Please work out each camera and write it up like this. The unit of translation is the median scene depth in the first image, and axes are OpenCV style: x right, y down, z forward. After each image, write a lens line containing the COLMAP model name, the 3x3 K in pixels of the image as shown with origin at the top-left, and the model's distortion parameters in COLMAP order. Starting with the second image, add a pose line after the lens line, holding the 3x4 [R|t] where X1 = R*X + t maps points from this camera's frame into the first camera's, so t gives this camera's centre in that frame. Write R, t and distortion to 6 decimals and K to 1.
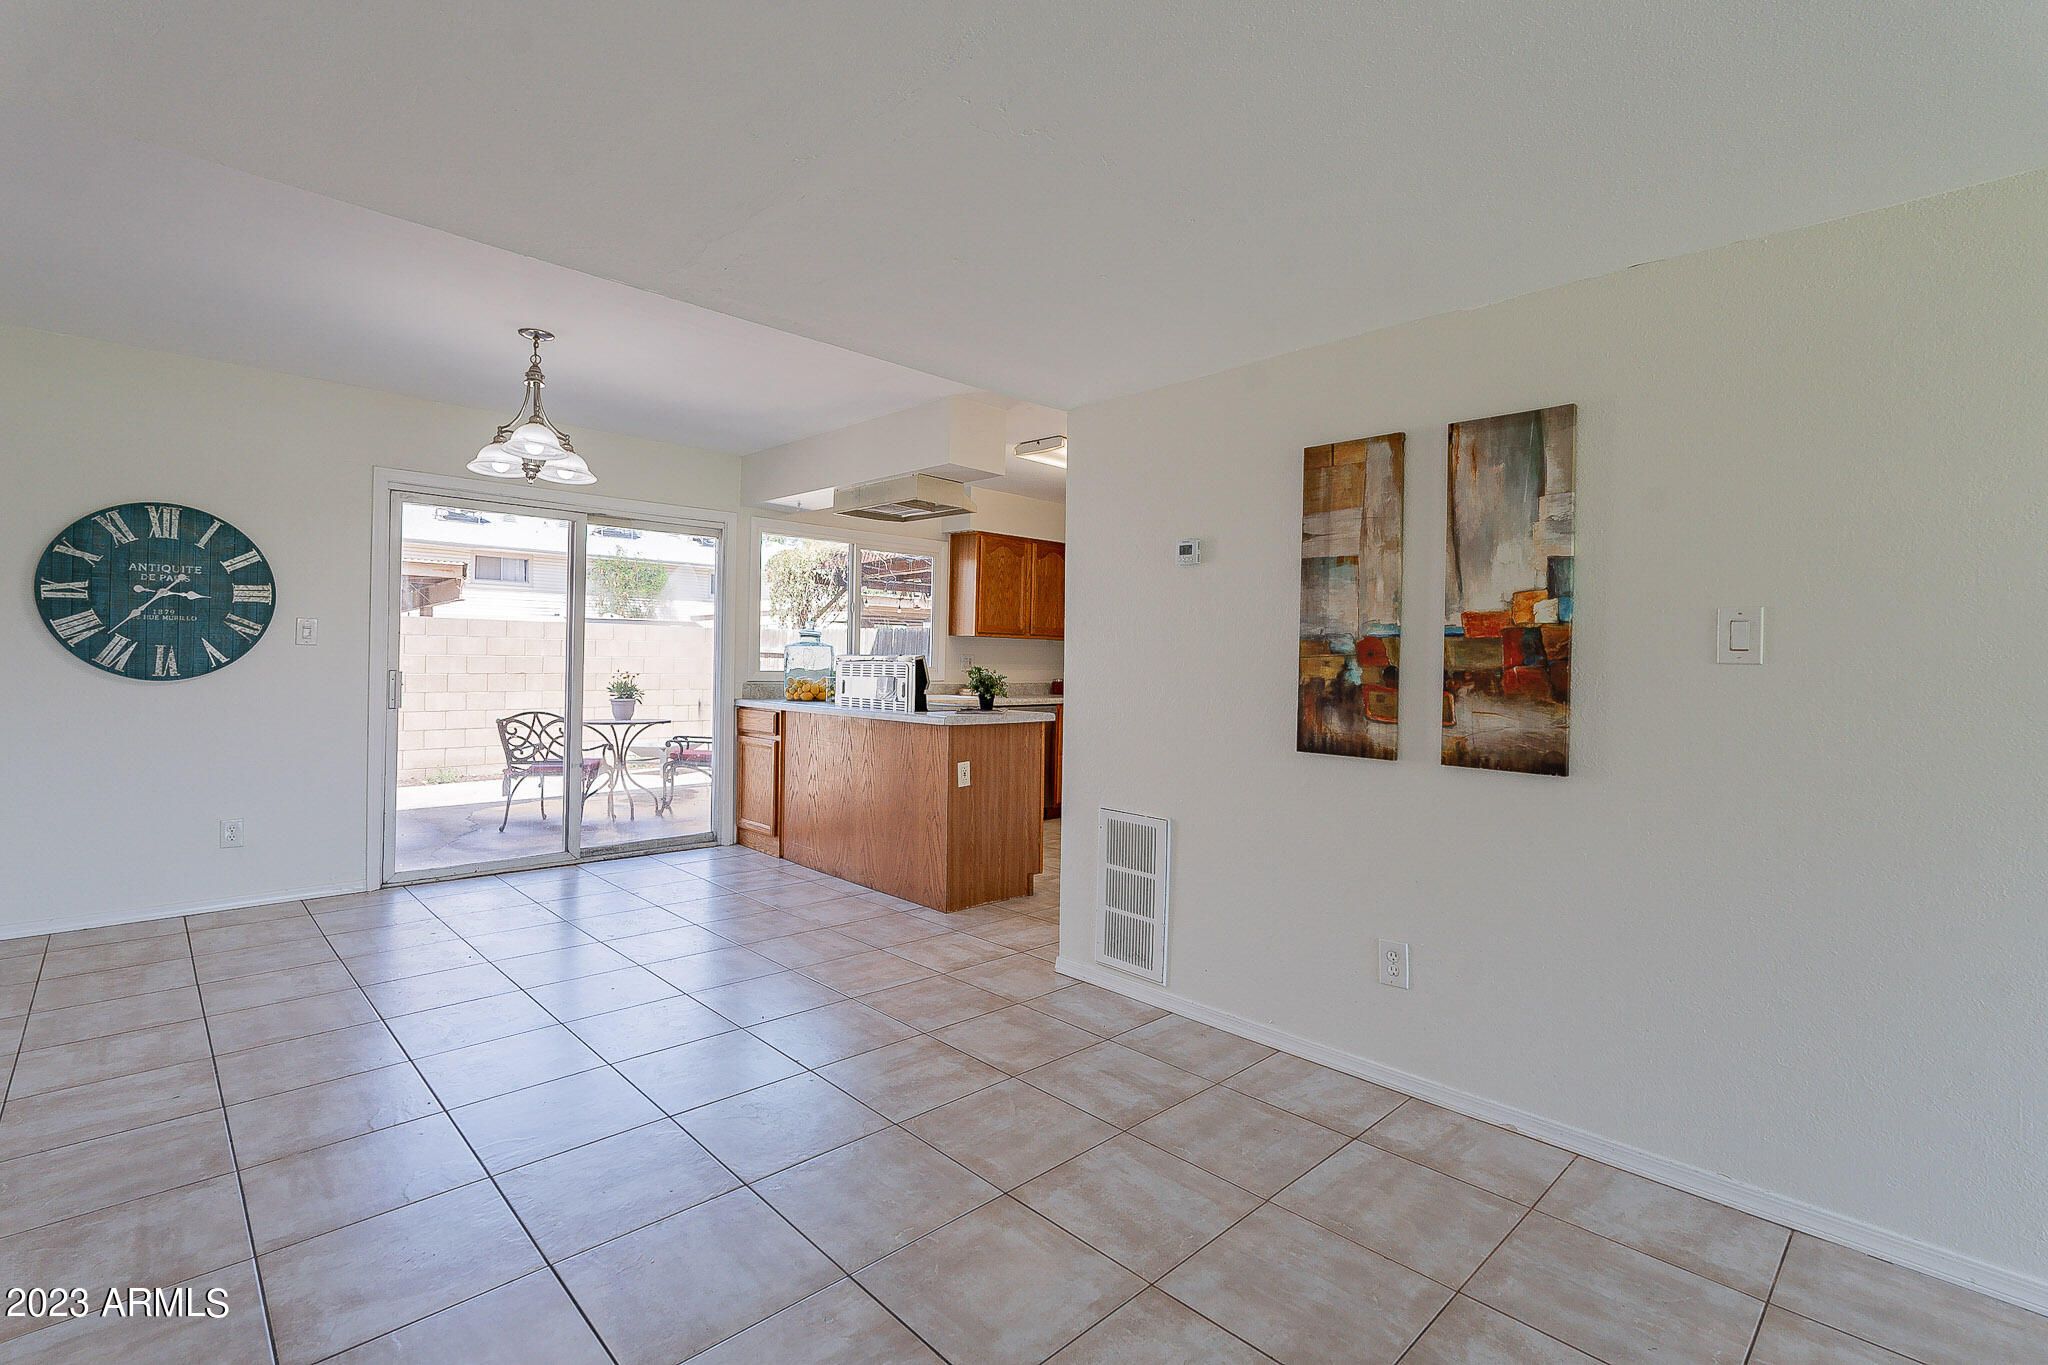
lens RADIAL K [[893.7, 0, 992.7], [0, 893.7, 657.4], [0, 0, 1]] dist [-0.000976, 0.002433]
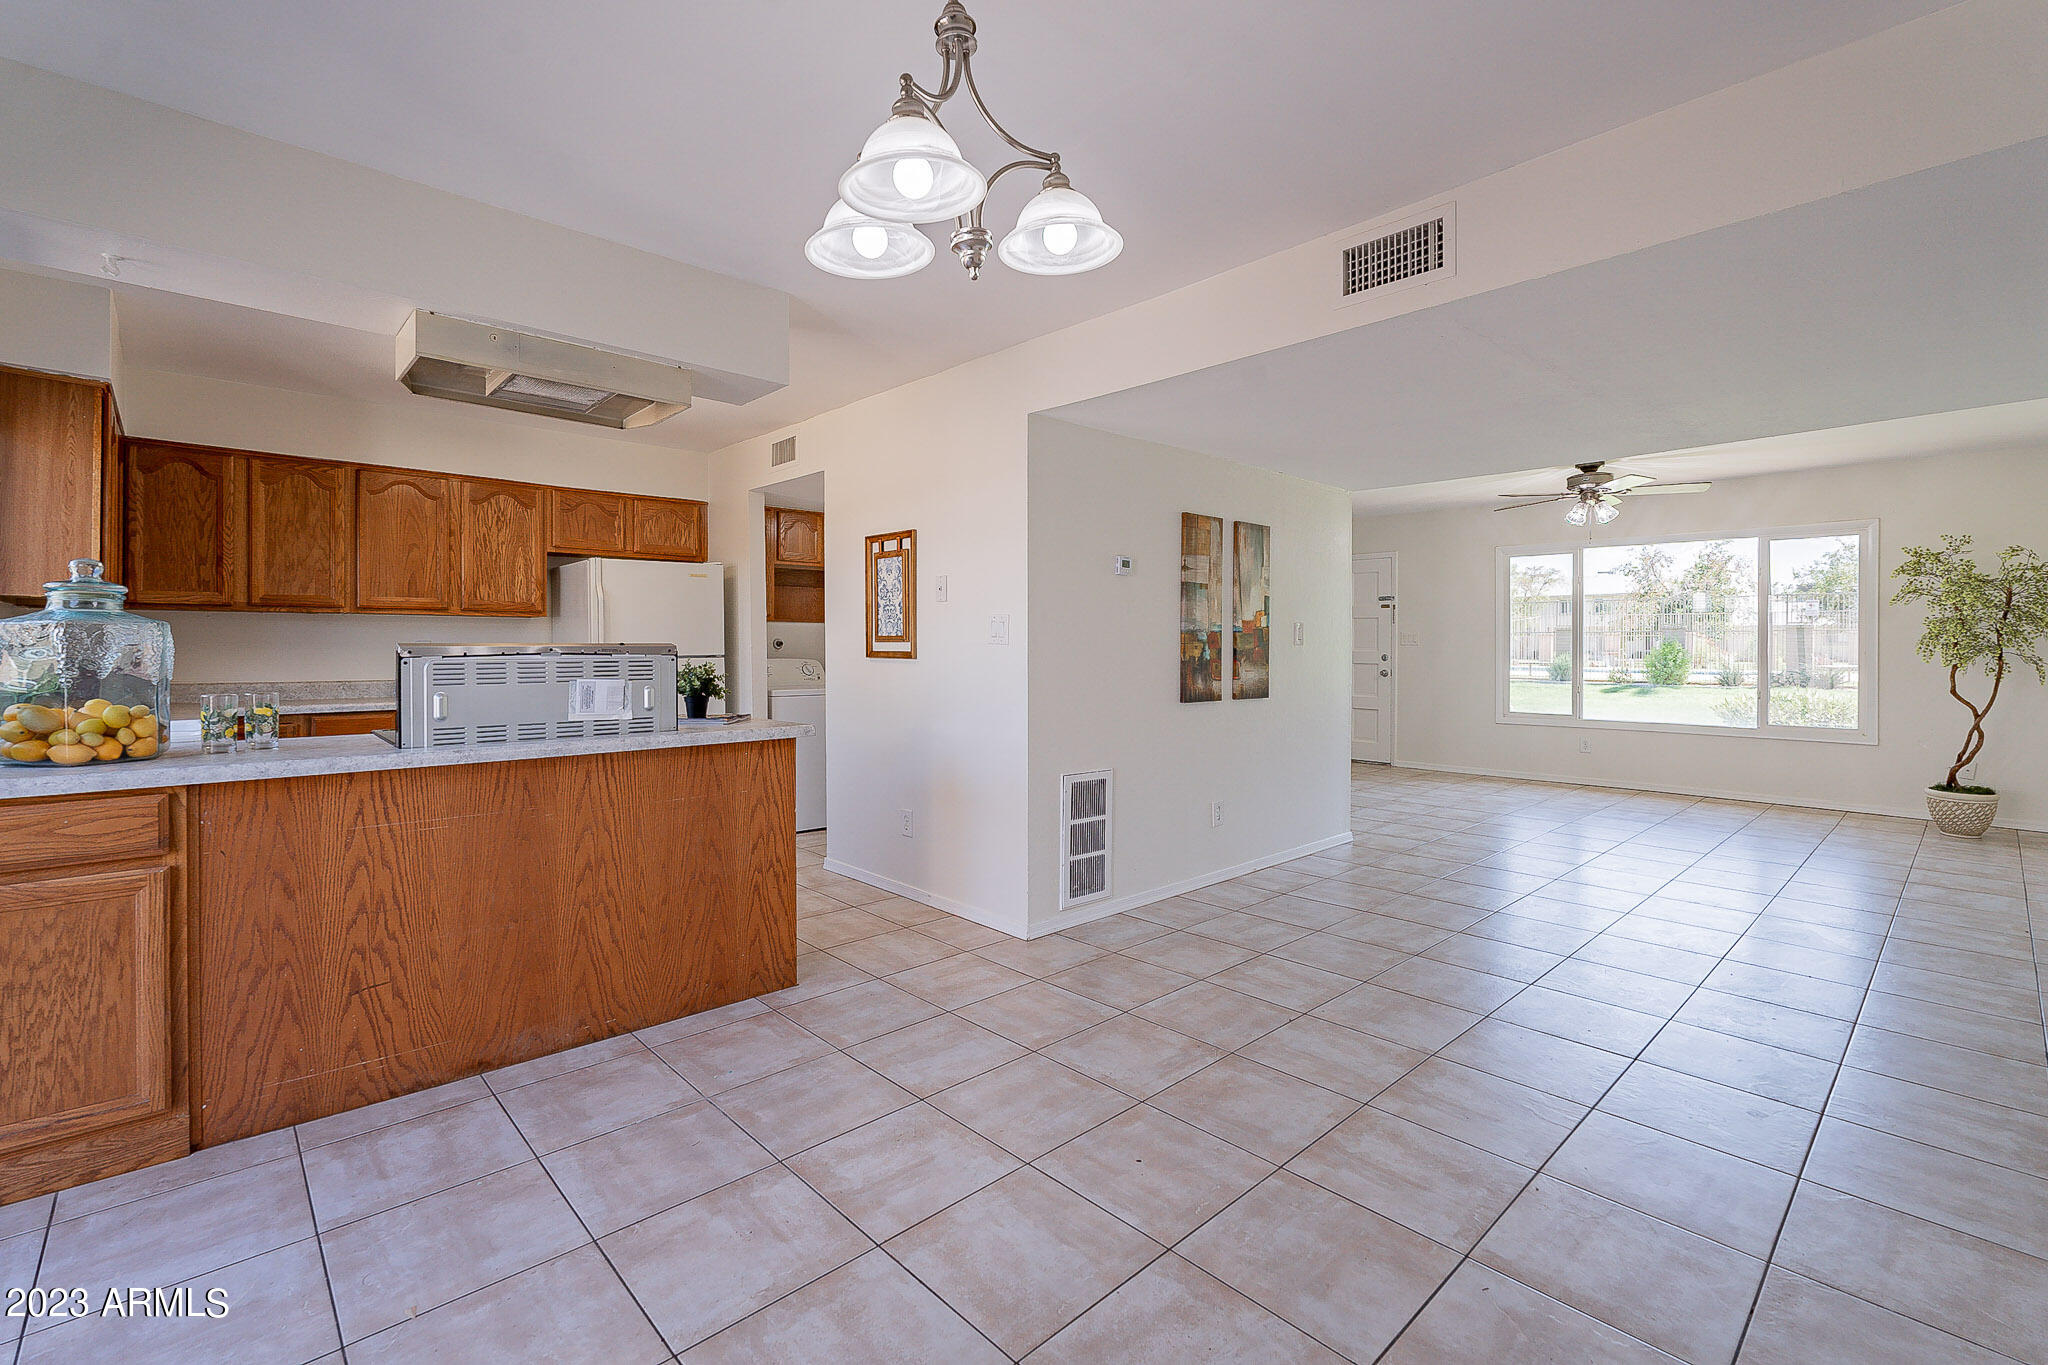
lens RADIAL K [[893.7, 0, 1020.6], [0, 893.7, 651.3], [0, 0, 1]] dist [-0.000976, 0.002433]
pose [[0.028392, -0.027349, 0.999223, -1.298237], [-0.005472, 0.999606, 0.027514, -0.030041], [-0.999582, -0.006249, 0.028231, 1.289232]]
